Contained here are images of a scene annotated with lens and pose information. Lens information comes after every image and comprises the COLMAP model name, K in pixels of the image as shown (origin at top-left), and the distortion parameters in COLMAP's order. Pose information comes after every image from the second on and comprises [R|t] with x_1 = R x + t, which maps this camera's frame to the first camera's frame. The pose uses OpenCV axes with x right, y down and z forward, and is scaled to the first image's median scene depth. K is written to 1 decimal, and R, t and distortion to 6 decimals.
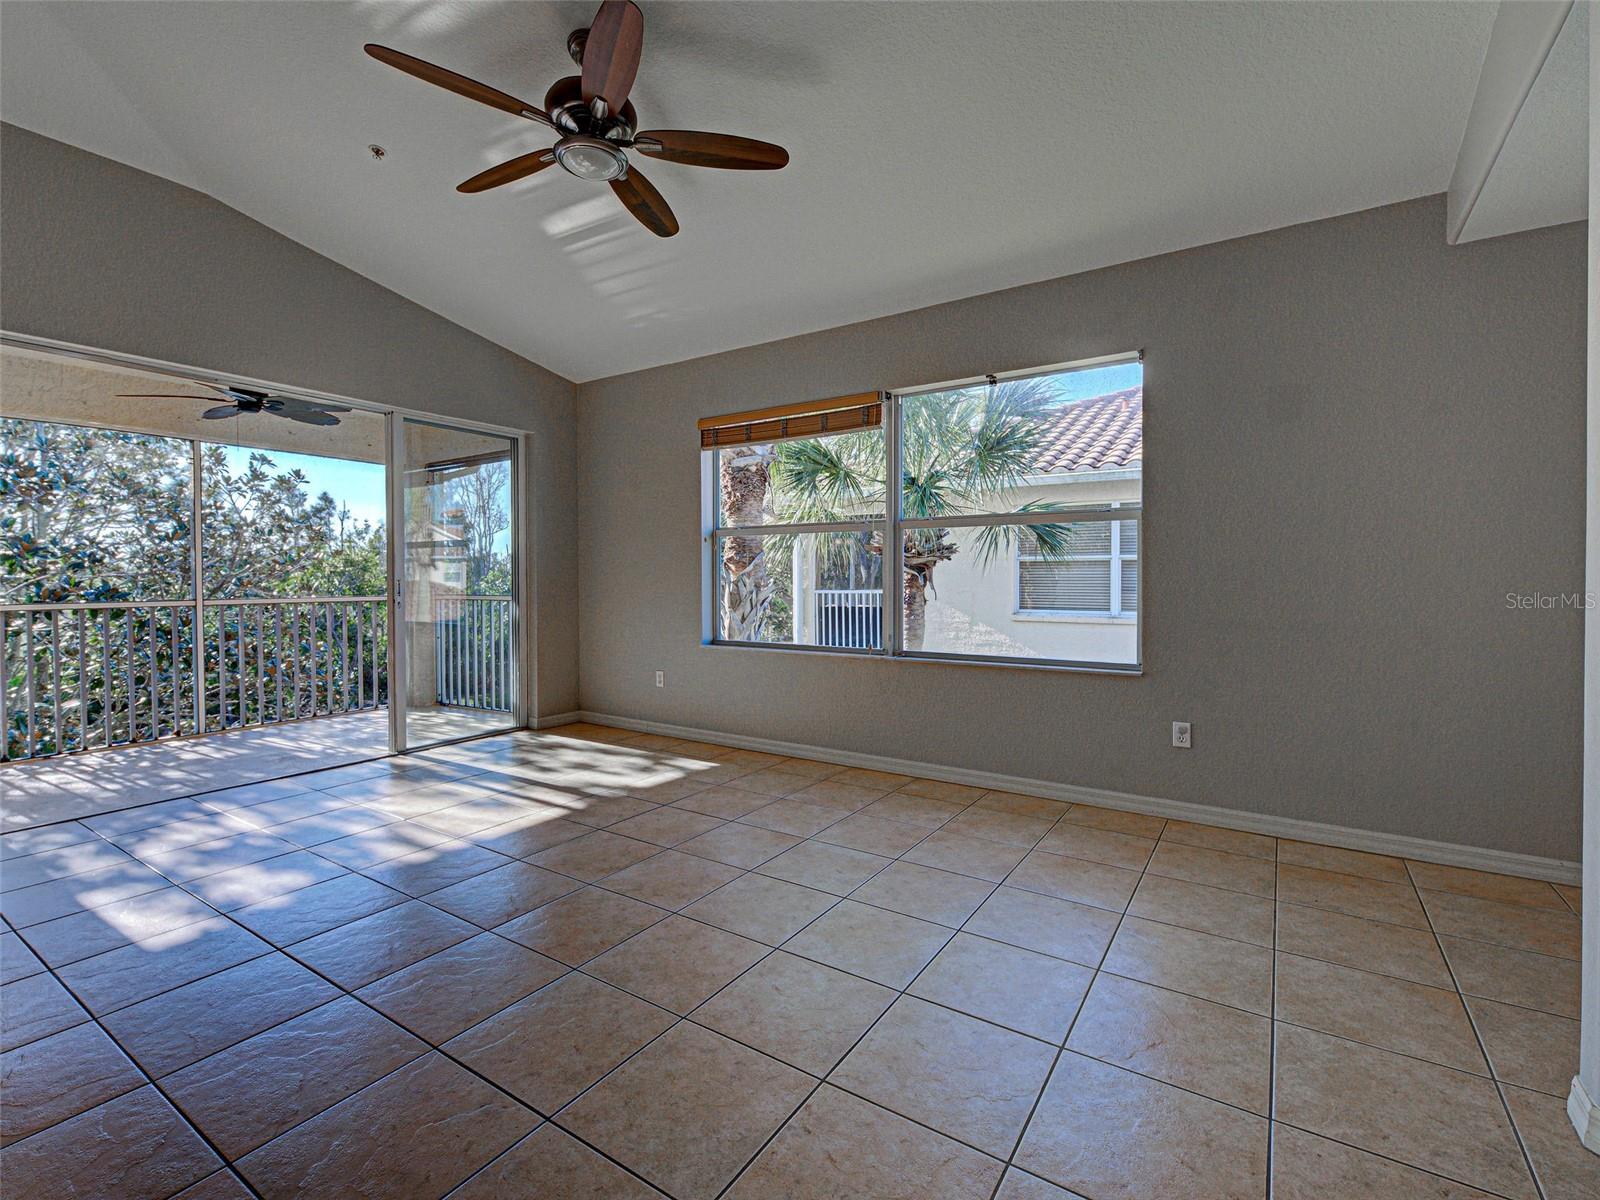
lens RADIAL K [[722.0, 0, 798.7], [0, 722.0, 595.5], [0, 0, 1]] dist [0.003441, -0.000085]
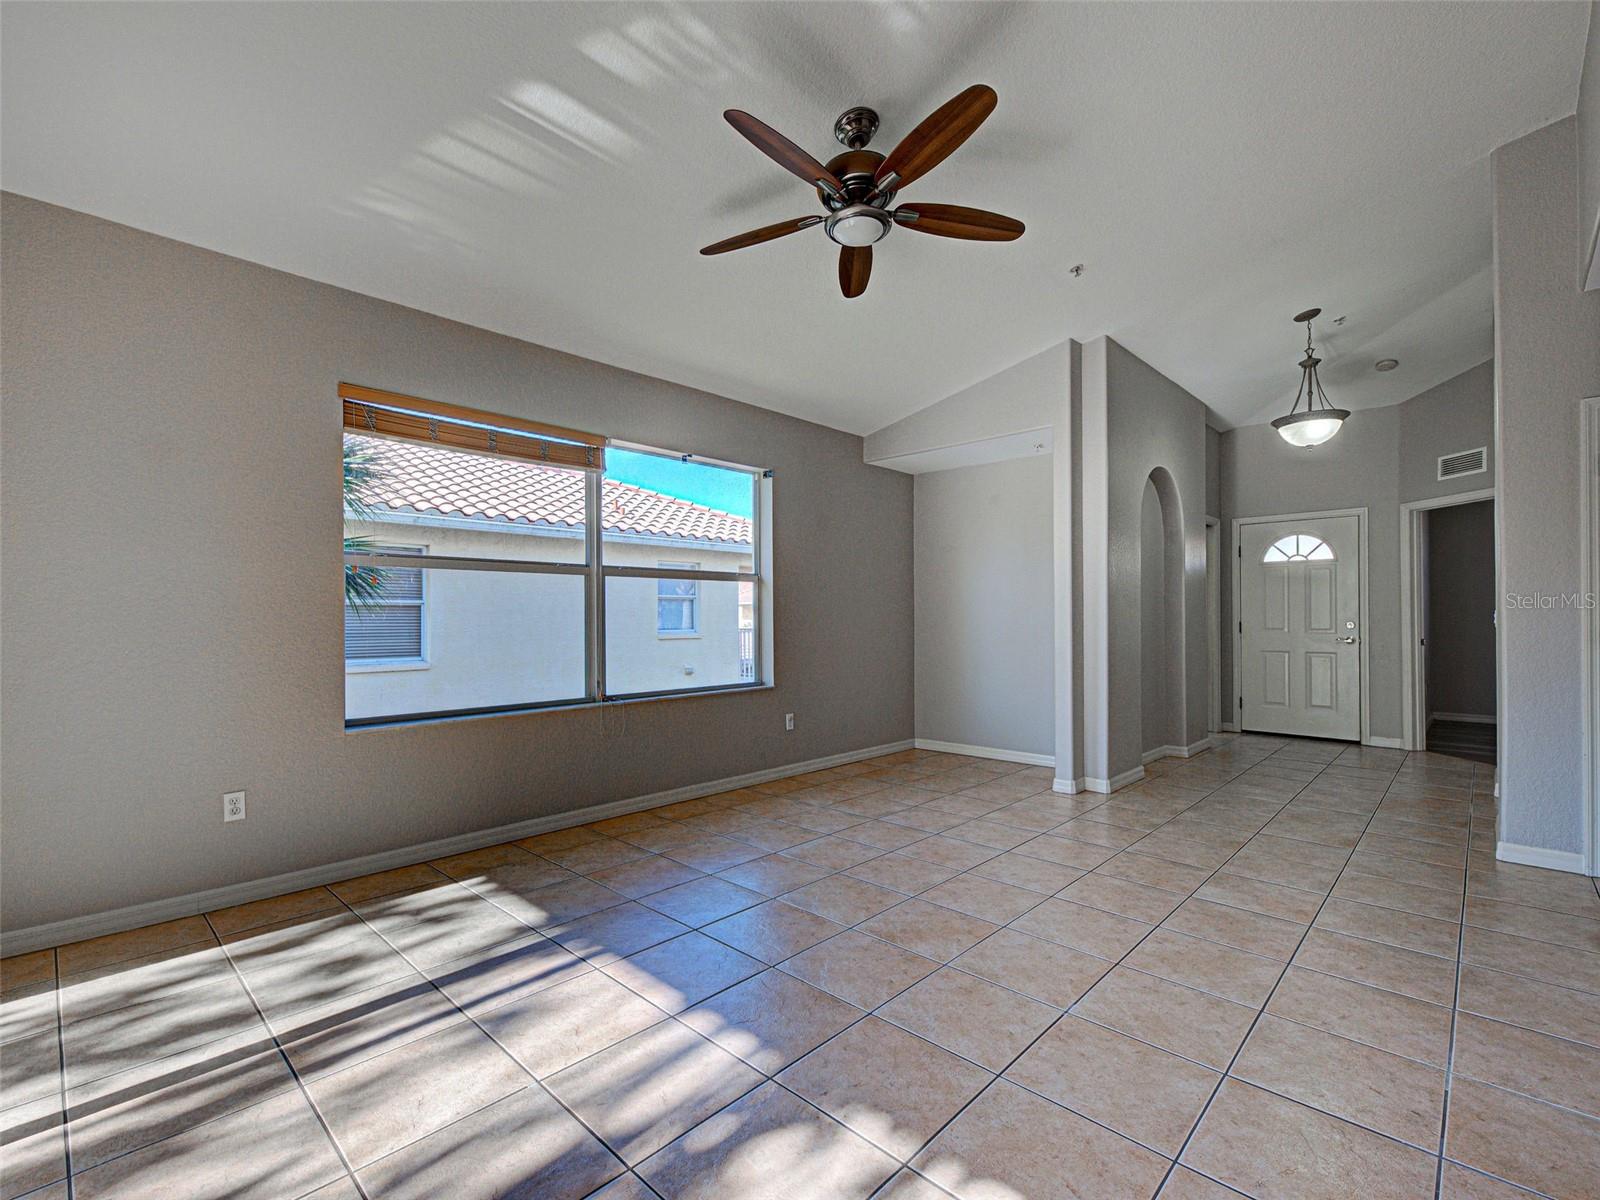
lens RADIAL K [[722.0, 0, 794.6], [0, 722.0, 620.6], [0, 0, 1]] dist [0.003441, -0.000085]
pose [[0.165710, -0.001444, 0.986173, -0.923285], [0.025719, 0.999665, -0.002858, -0.022748], [-0.985839, 0.025837, 0.165692, 0.643260]]
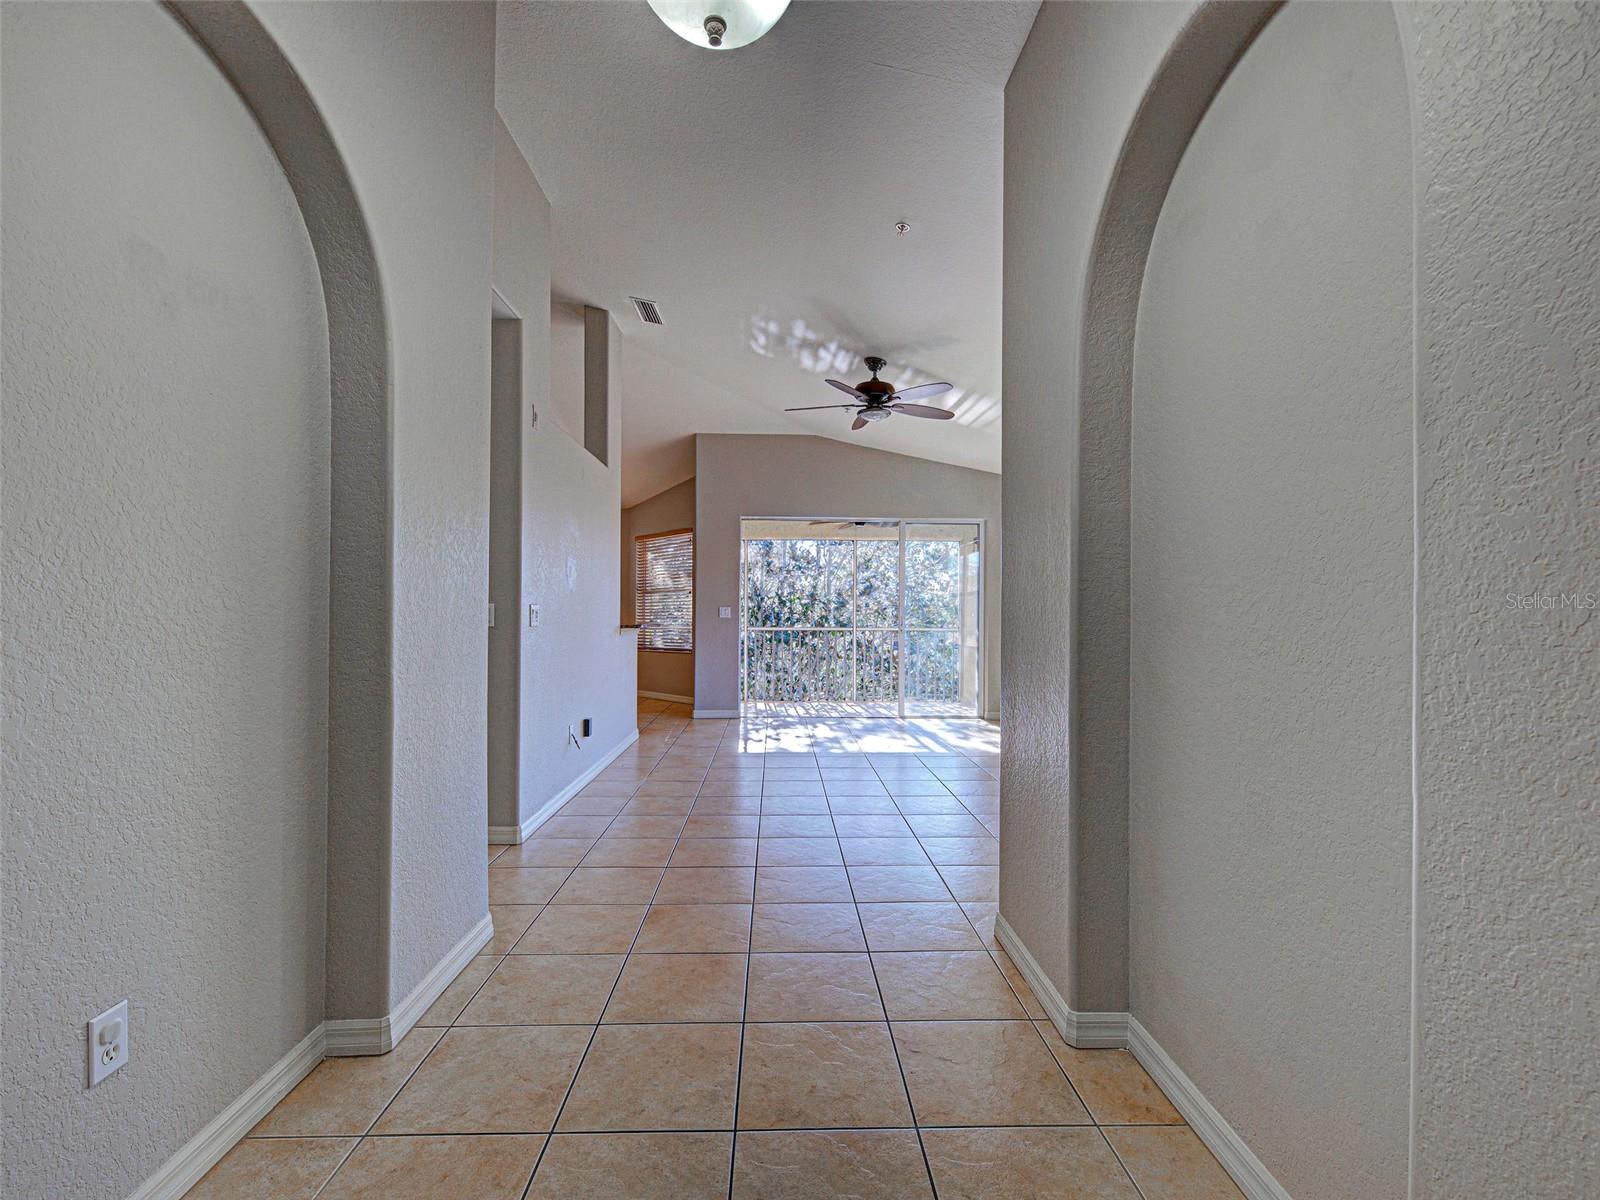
lens RADIAL K [[722.0, 0, 799.1], [0, 722.0, 609.9], [0, 0, 1]] dist [0.003441, -0.000085]
pose [[0.587229, -0.000216, -0.809421, 0.821818], [-0.031007, 0.999260, -0.022762, 0.011909], [0.808827, 0.038464, 0.586788, -0.246347]]
